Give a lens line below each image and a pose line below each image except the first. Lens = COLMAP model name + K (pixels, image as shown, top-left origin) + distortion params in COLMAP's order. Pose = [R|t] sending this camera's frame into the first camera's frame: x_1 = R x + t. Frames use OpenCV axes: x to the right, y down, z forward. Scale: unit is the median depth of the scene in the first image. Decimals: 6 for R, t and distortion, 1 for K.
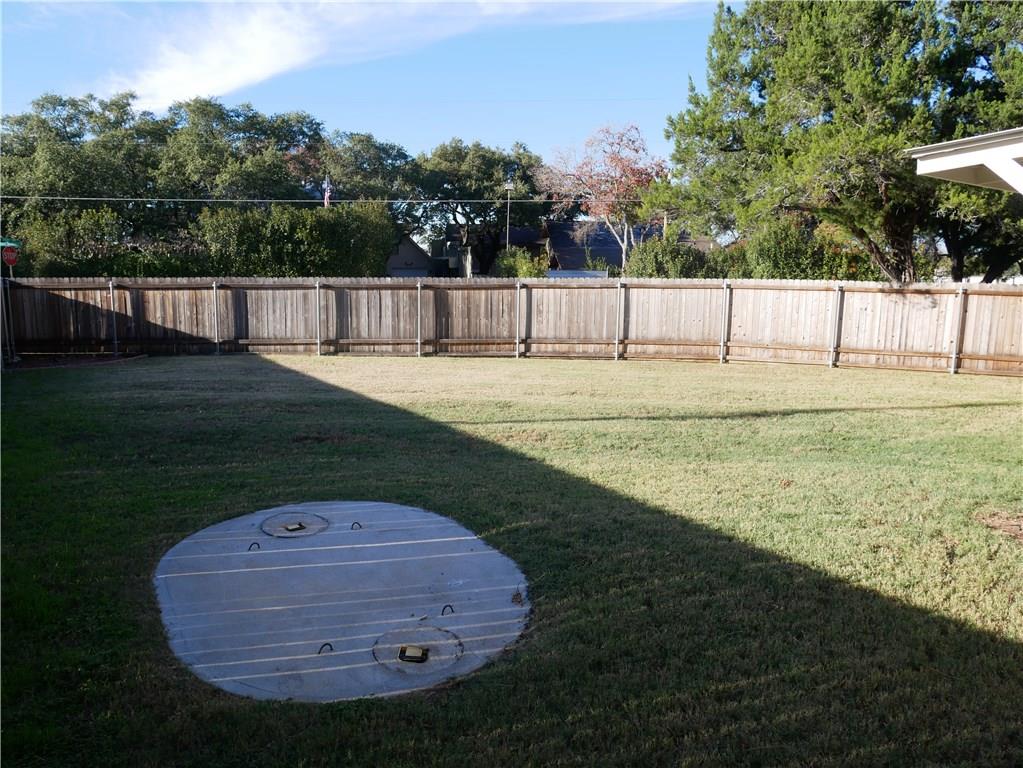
lens RADIAL K [[740.4, 0, 510.6], [0, 740.4, 384.9], [0, 0, 1]] dist [-0.075466, 0.031681]
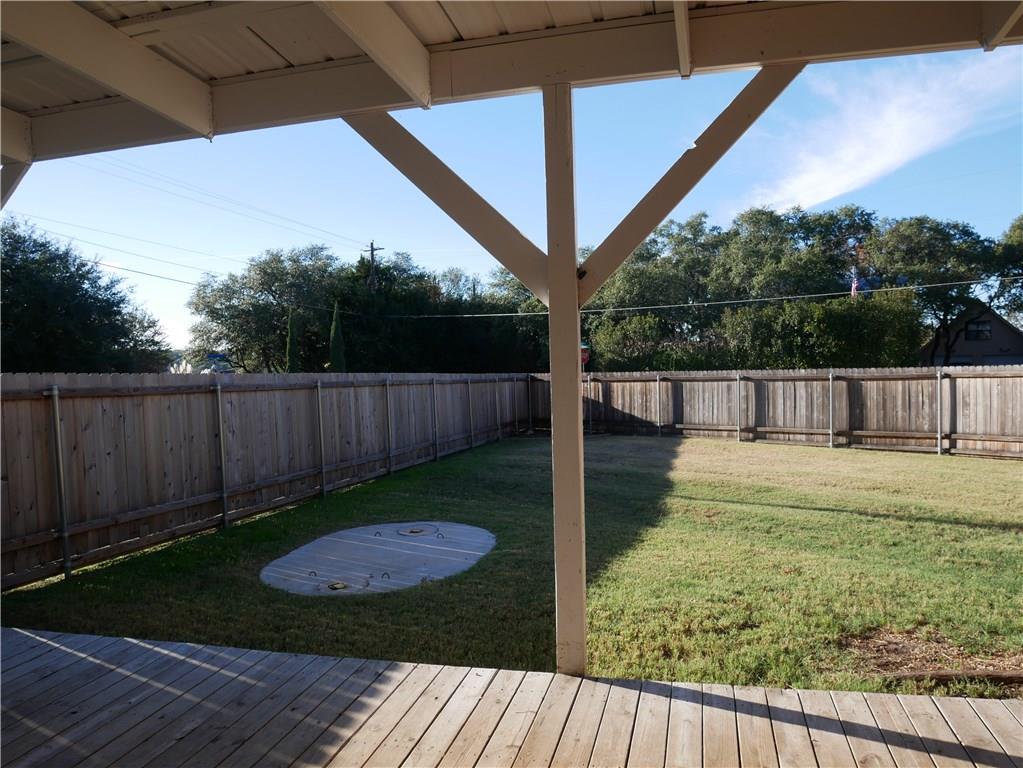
lens RADIAL K [[740.4, 0, 508.7], [0, 740.4, 381.3], [0, 0, 1]] dist [-0.075466, 0.031681]
pose [[0.678599, -0.009819, -0.734443, 0.305448], [-0.084431, 0.992240, -0.091277, -0.000079], [0.729640, 0.123950, 0.672504, 0.009425]]
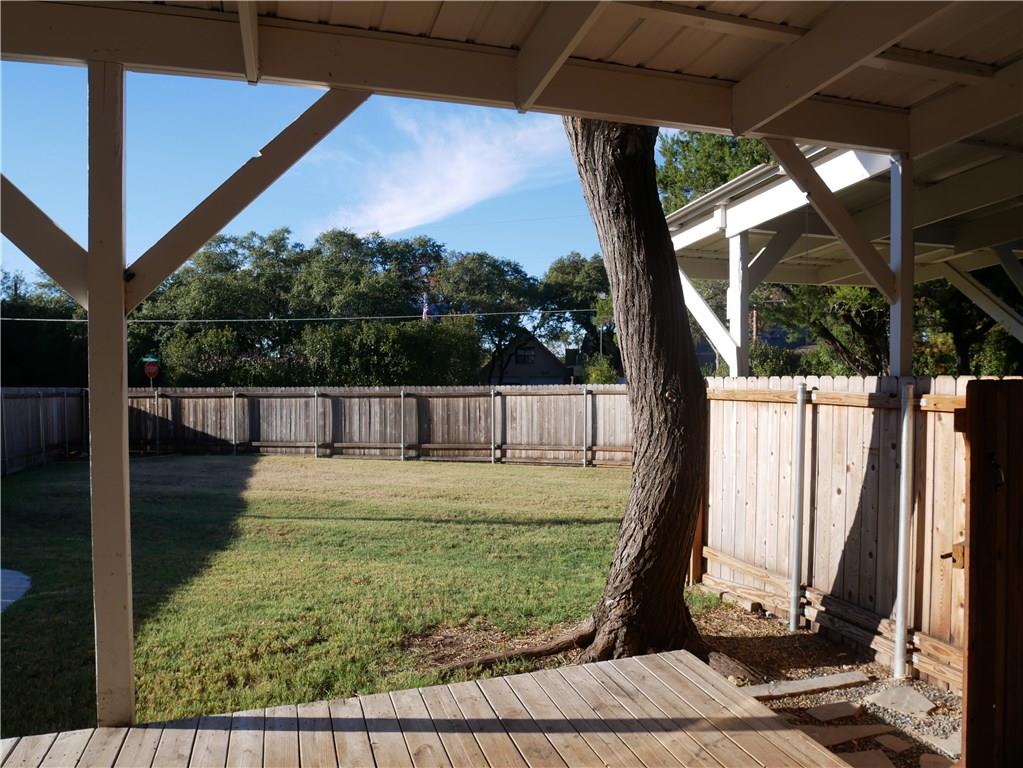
lens RADIAL K [[740.4, 0, 510.6], [0, 740.4, 381.8], [0, 0, 1]] dist [-0.075466, 0.031681]
pose [[0.964178, -0.012736, -0.264949, 0.308907], [-0.026788, 0.989065, -0.145028, -0.000083], [0.263899, 0.146930, 0.953294, 0.013518]]
